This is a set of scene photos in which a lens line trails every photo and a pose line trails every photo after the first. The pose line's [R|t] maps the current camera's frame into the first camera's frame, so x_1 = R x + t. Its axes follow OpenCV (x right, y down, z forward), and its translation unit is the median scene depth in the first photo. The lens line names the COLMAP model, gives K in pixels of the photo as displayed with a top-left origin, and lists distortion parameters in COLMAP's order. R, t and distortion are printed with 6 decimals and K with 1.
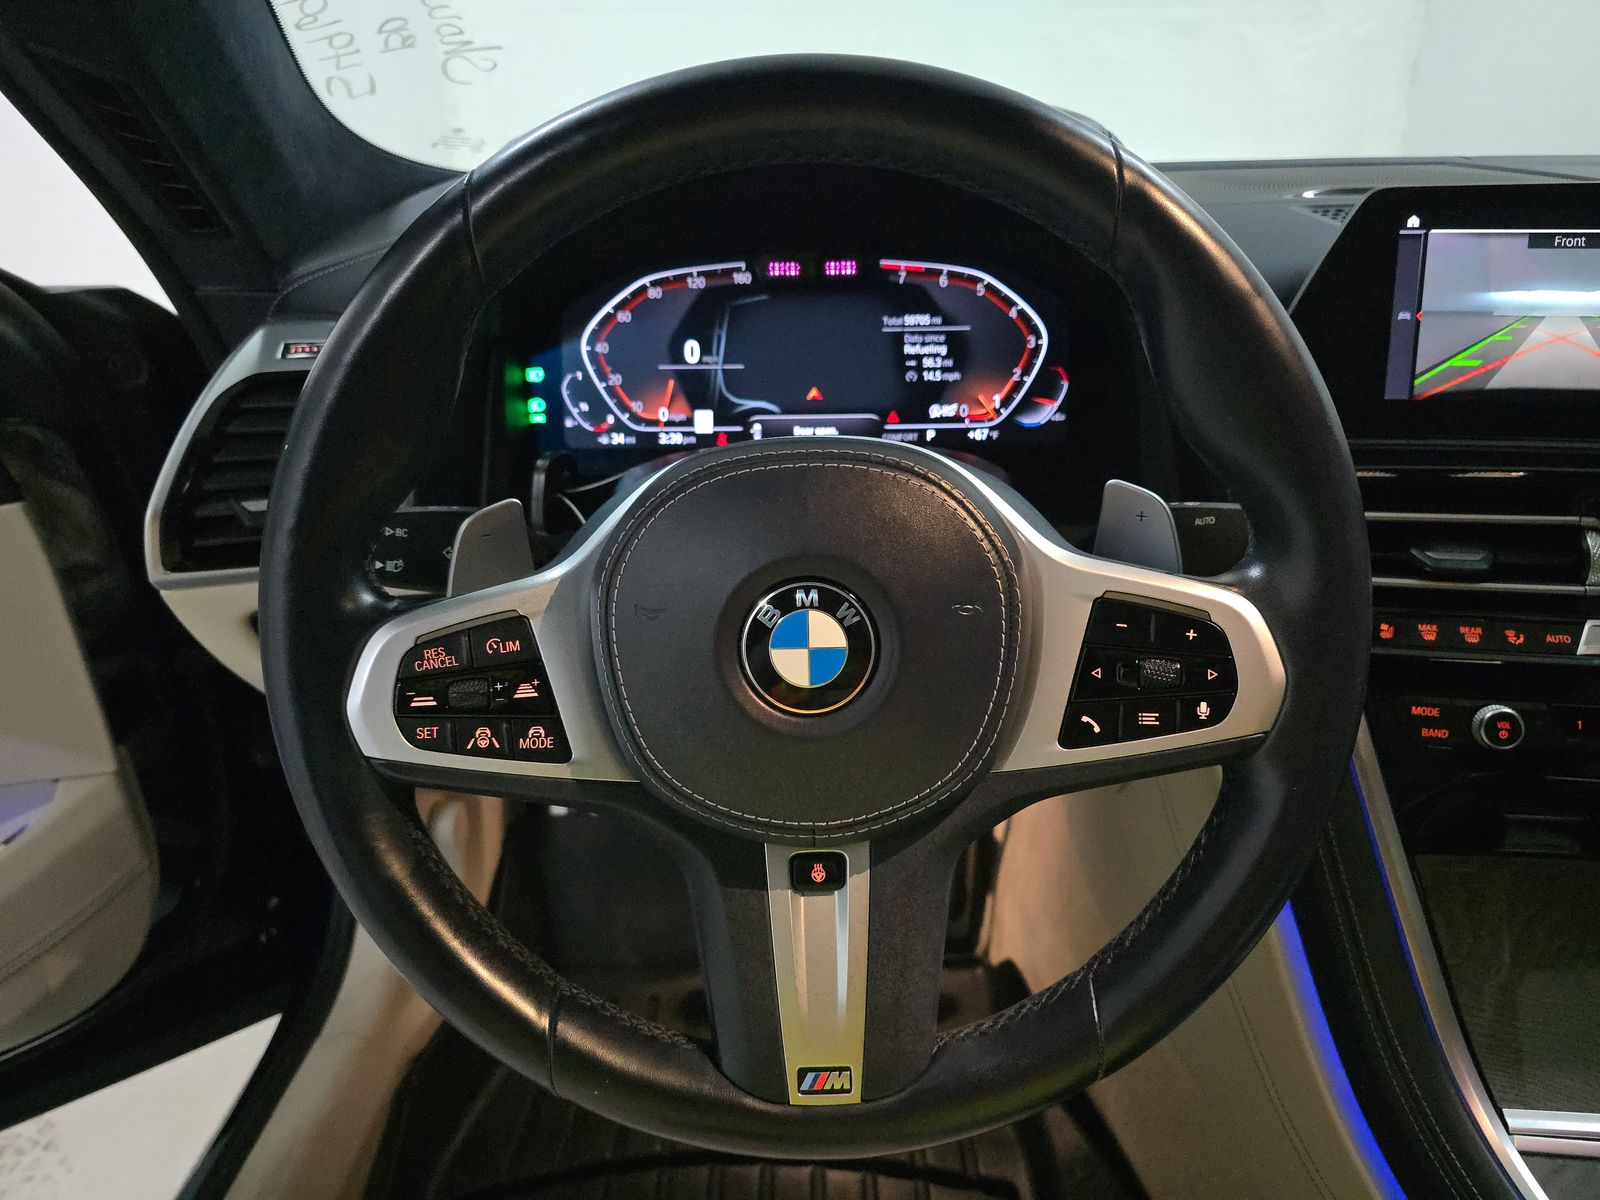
lens RADIAL K [[1074.6, 0, 799.9], [0, 1074.6, 600.4], [0, 0, 1]] dist [0.034699, -0.008374]
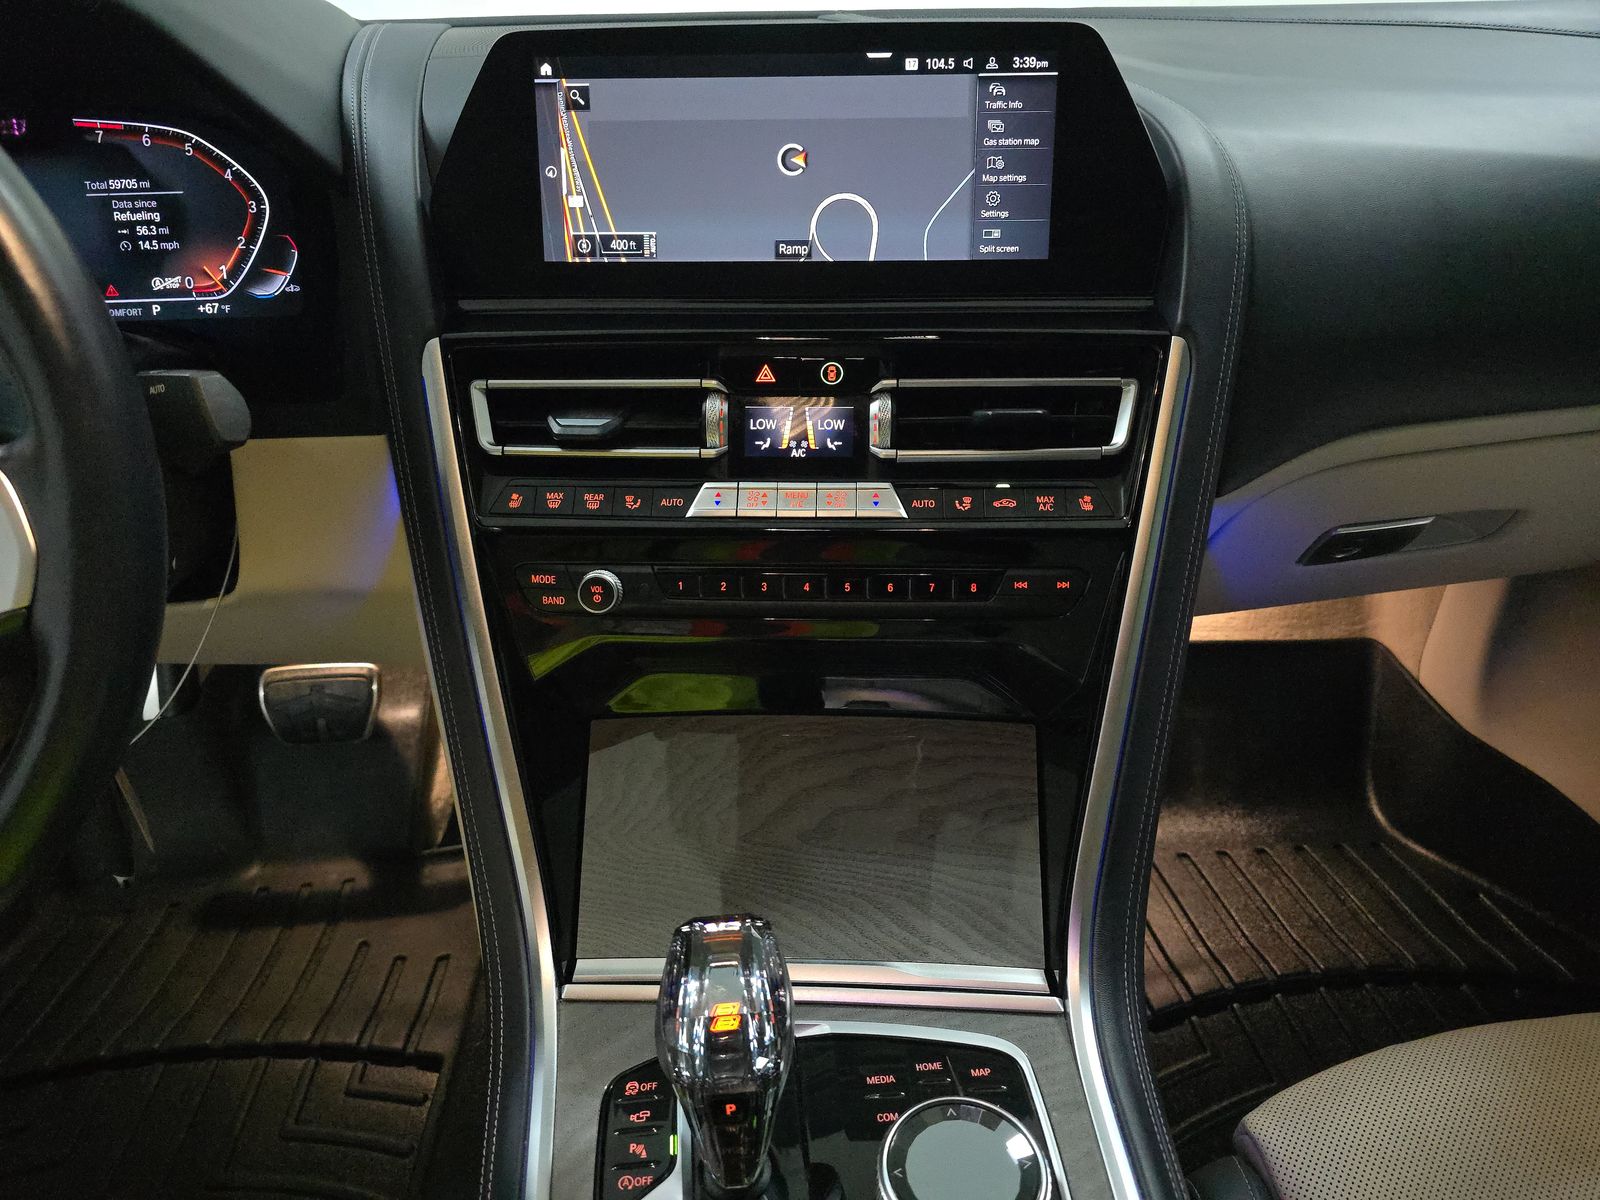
lens RADIAL K [[1074.6, 0, 796.5], [0, 1074.6, 601.0], [0, 0, 1]] dist [0.034699, -0.008374]
pose [[0.998462, -0.039295, 0.039100, 0.639998], [0.035252, 0.994441, 0.099220, 0.026242], [-0.042782, -0.097689, 0.994297, -0.002319]]
